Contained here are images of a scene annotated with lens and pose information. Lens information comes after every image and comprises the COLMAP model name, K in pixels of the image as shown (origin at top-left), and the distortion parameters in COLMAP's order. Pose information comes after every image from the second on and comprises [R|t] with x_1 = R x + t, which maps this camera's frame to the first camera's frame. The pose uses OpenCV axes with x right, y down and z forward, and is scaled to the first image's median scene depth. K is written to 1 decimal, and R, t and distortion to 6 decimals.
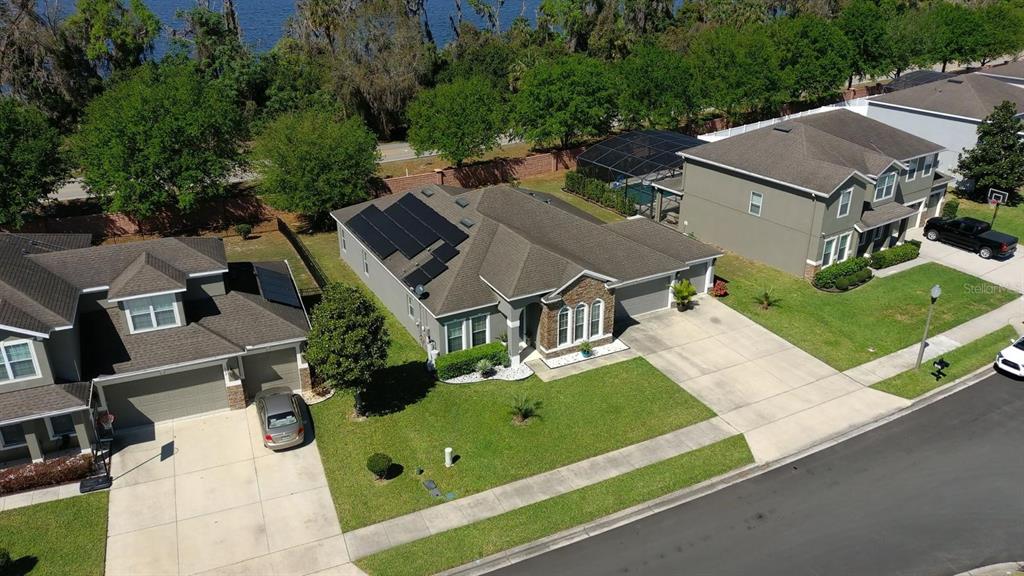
lens RADIAL K [[799.3, 0, 512.0], [0, 799.3, 288.0], [0, 0, 1]] dist [0.083613, -0.160191]
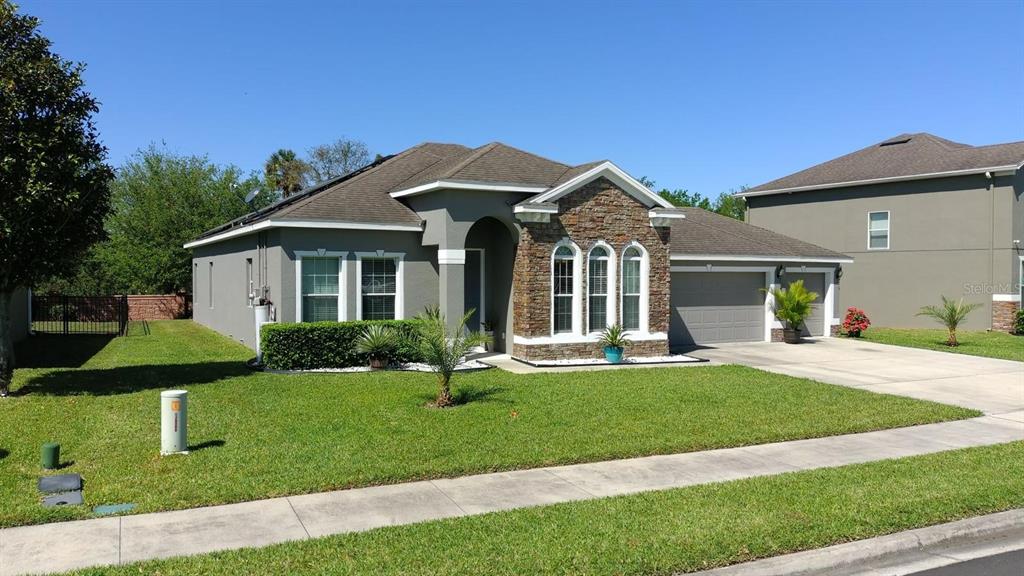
lens RADIAL K [[799.3, 0, 512.0], [0, 799.3, 288.0], [0, 0, 1]] dist [0.083613, -0.160191]
pose [[0.999931, 0.008581, -0.008079, 0.038099], [-0.011064, 0.919632, -0.392625, 0.227100], [0.004061, 0.392688, 0.919663, 0.574684]]
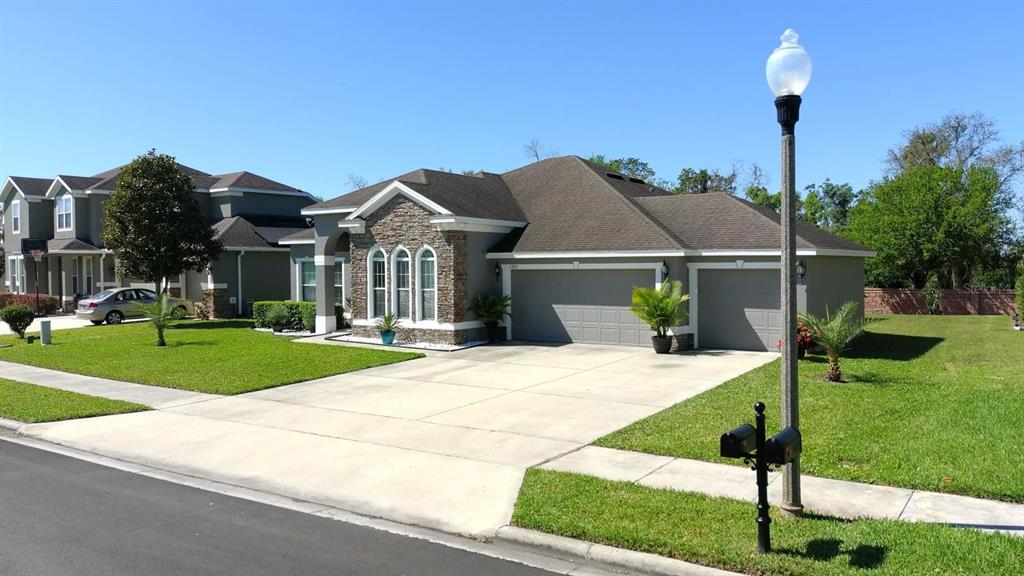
lens RADIAL K [[799.3, 0, 512.0], [0, 799.3, 288.0], [0, 0, 1]] dist [0.083613, -0.160191]
pose [[0.454965, 0.026064, -0.890128, 0.636711], [-0.363613, 0.917885, -0.158974, 0.108510], [0.812892, 0.395989, 0.427082, 0.824957]]
